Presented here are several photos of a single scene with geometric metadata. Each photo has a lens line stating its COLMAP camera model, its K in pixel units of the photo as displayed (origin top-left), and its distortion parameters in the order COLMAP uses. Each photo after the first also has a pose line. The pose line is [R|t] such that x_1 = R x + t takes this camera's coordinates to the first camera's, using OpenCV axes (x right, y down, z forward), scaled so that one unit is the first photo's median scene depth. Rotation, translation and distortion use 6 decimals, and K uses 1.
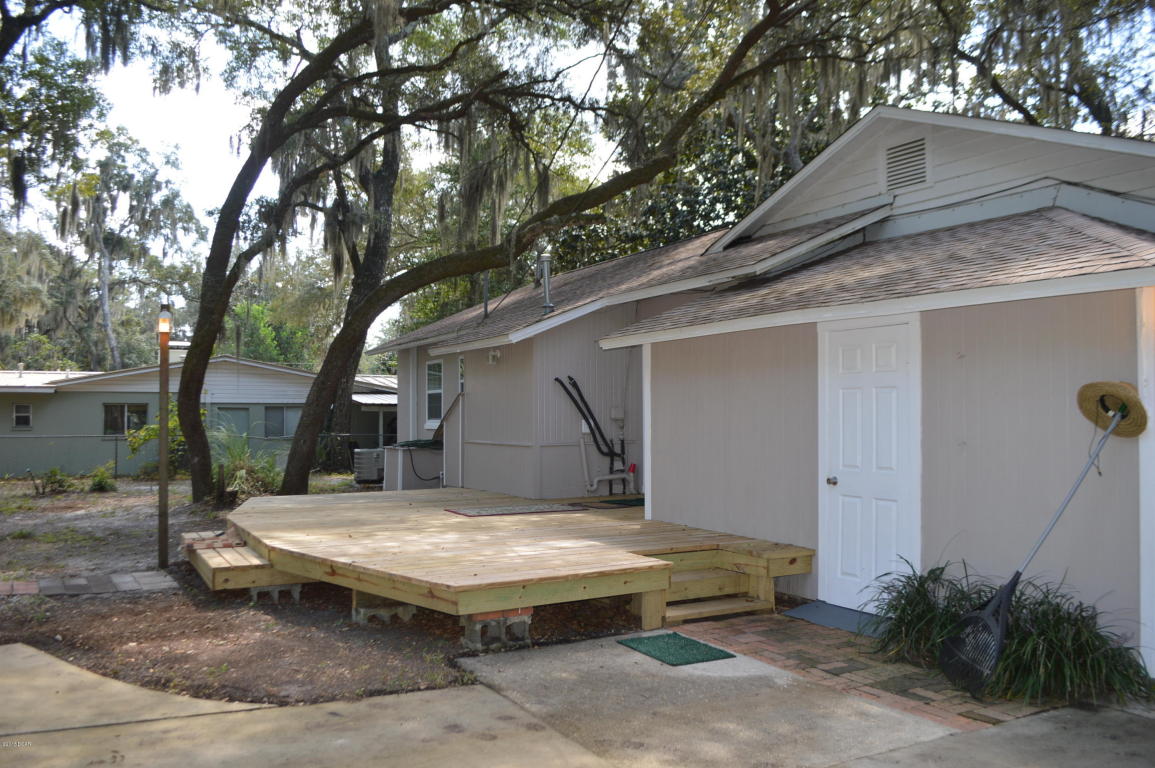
lens RADIAL K [[930.2, 0, 577.5], [0, 930.2, 384.0], [0, 0, 1]] dist [-0.079829, 0.000155]
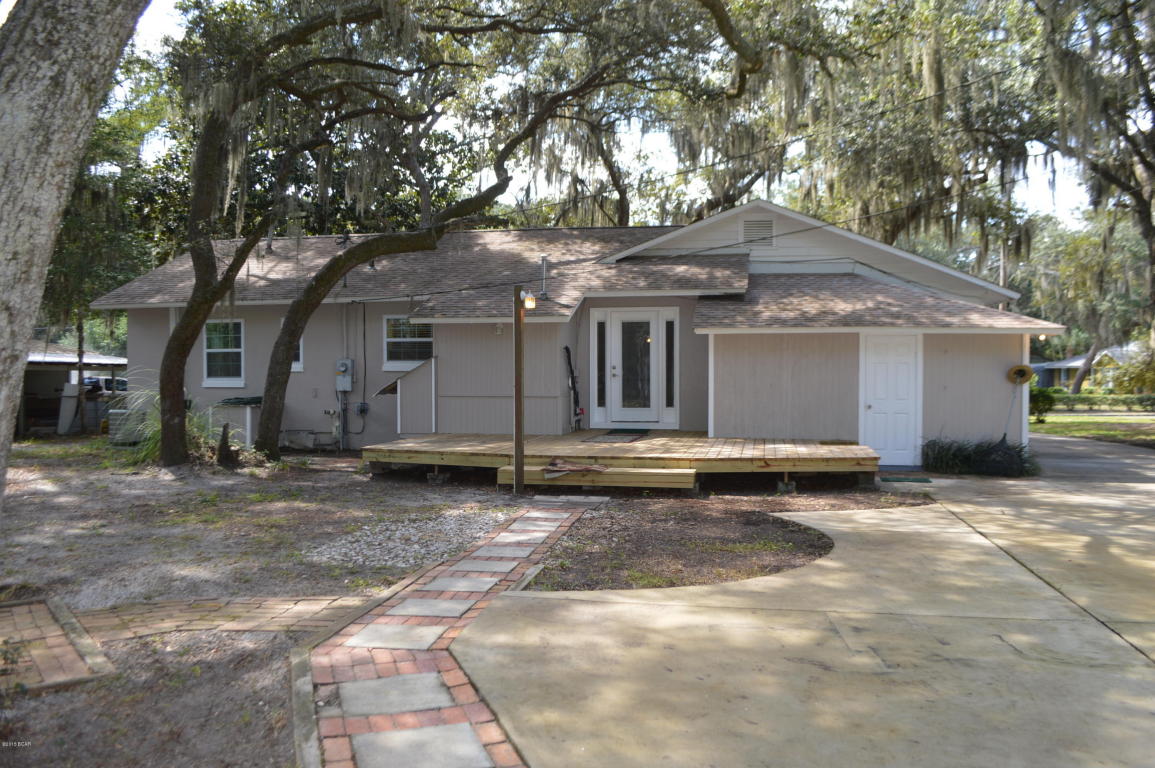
lens RADIAL K [[930.2, 0, 577.5], [0, 930.2, 384.0], [0, 0, 1]] dist [-0.079829, 0.000155]
pose [[0.686819, -0.019146, 0.726576, -1.396175], [-0.024002, 0.998510, 0.049001, -0.031115], [-0.726432, -0.051094, 0.685336, 0.004404]]
